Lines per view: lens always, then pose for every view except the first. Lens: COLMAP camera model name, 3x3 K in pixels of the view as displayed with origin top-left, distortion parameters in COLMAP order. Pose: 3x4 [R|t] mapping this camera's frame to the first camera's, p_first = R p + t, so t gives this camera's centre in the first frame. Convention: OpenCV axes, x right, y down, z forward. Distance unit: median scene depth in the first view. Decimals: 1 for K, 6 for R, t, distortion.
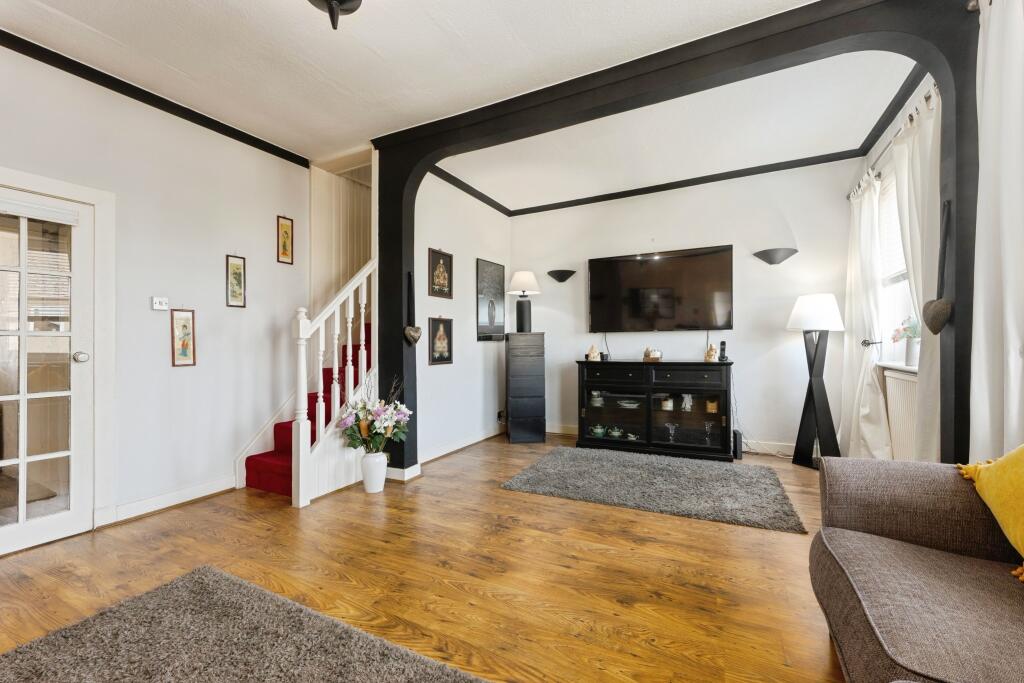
lens RADIAL K [[418.8, 0, 510.2], [0, 418.8, 343.8], [0, 0, 1]] dist [0.001155, -0.000029]
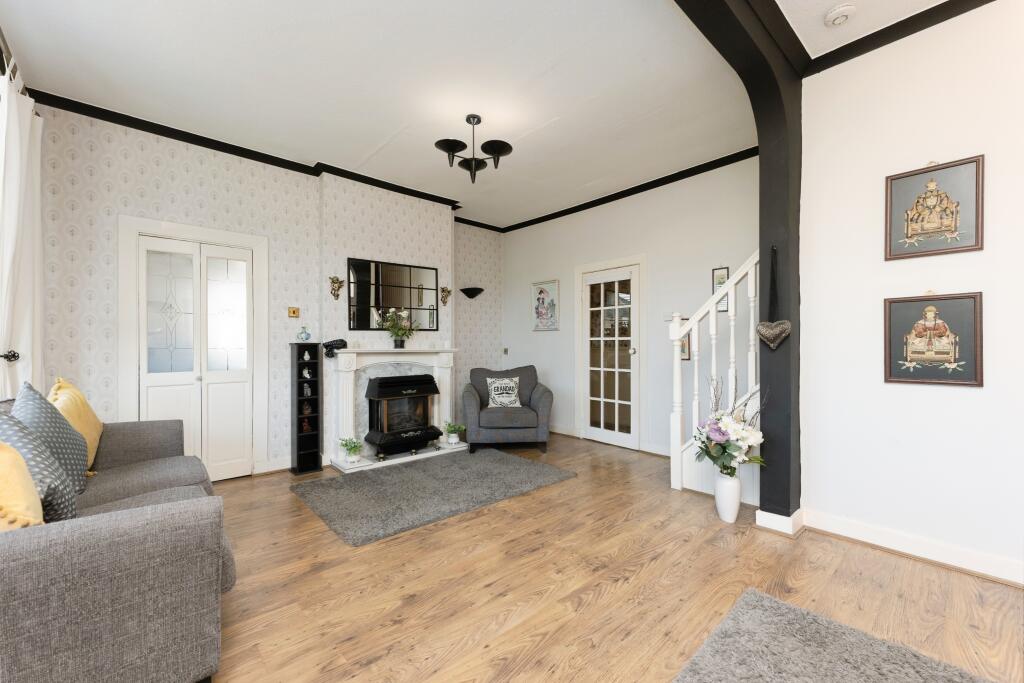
lens RADIAL K [[418.8, 0, 510.2], [0, 418.8, 343.8], [0, 0, 1]] dist [0.001155, -0.000029]
pose [[-0.353416, 0.007267, -0.935438, 1.030073], [0.006088, 0.999967, 0.005468, -0.011646], [0.935446, -0.003762, -0.353449, 1.436305]]
